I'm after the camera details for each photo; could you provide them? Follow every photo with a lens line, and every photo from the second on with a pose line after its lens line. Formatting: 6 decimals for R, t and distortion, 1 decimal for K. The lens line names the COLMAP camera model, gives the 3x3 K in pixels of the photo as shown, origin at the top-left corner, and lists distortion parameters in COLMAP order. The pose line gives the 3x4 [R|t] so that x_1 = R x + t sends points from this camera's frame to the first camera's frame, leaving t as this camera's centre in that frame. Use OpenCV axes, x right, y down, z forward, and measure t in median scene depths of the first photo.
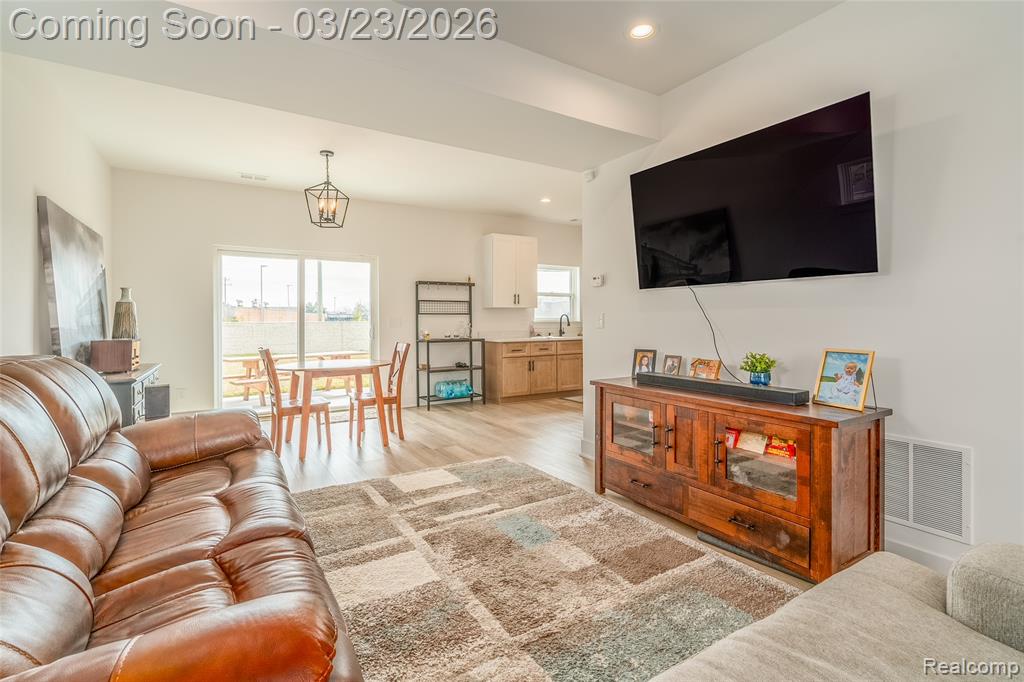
lens RADIAL K [[466.3, 0, 507.3], [0, 466.3, 319.4], [0, 0, 1]] dist [-0.003924, 0.001192]
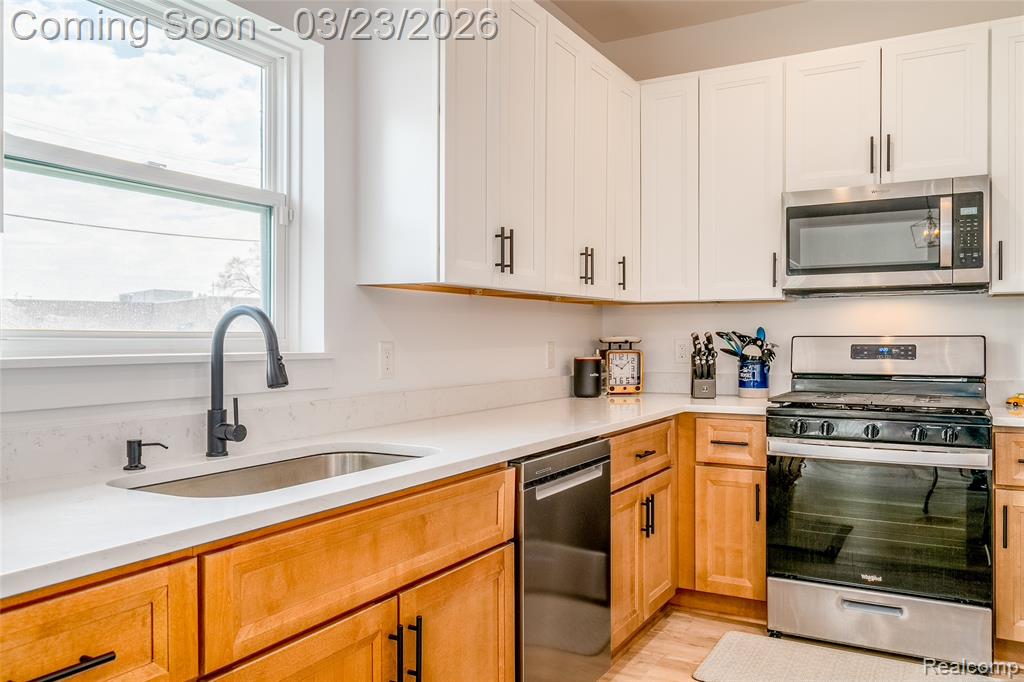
lens RADIAL K [[786.5, 0, 506.7], [0, 786.5, 342.7], [0, 0, 1]] dist [0.002254, 0.001664]
pose [[0.871171, 0.001167, 0.490979, 0.153913], [-0.004331, 0.999977, 0.005309, -0.003054], [-0.490961, -0.006751, 0.871155, 1.582833]]
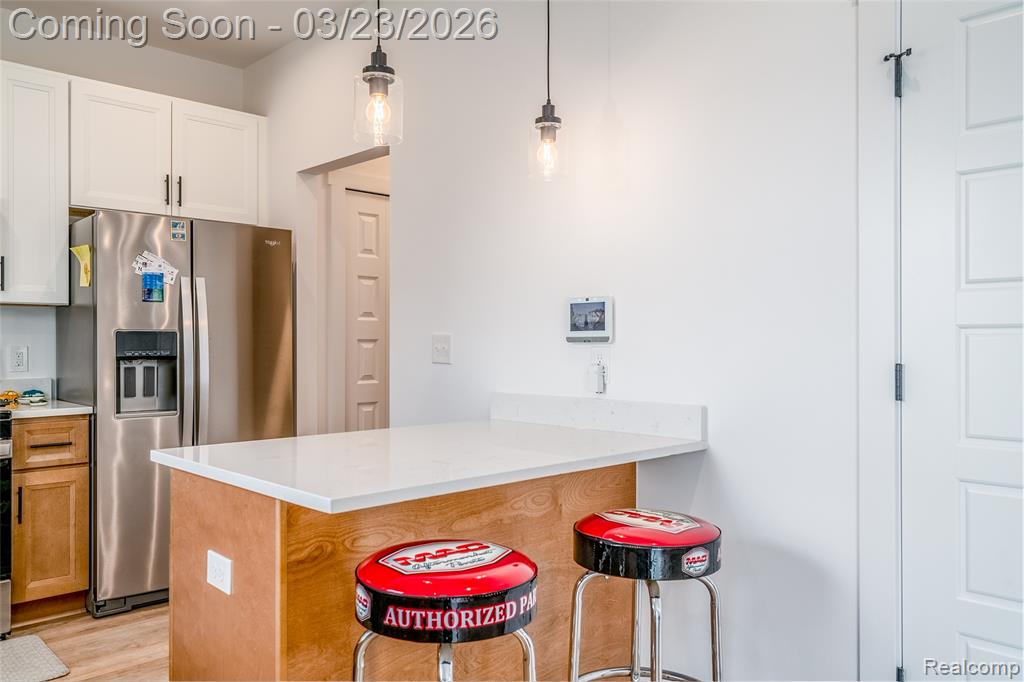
lens RADIAL K [[786.5, 0, 509.3], [0, 786.5, 340.9], [0, 0, 1]] dist [0.002254, 0.001664]
pose [[-0.226713, 0.007547, 0.973932, -0.039280], [-0.002022, 0.999964, -0.008220, -0.000690], [-0.973959, -0.003832, -0.226690, 1.677786]]
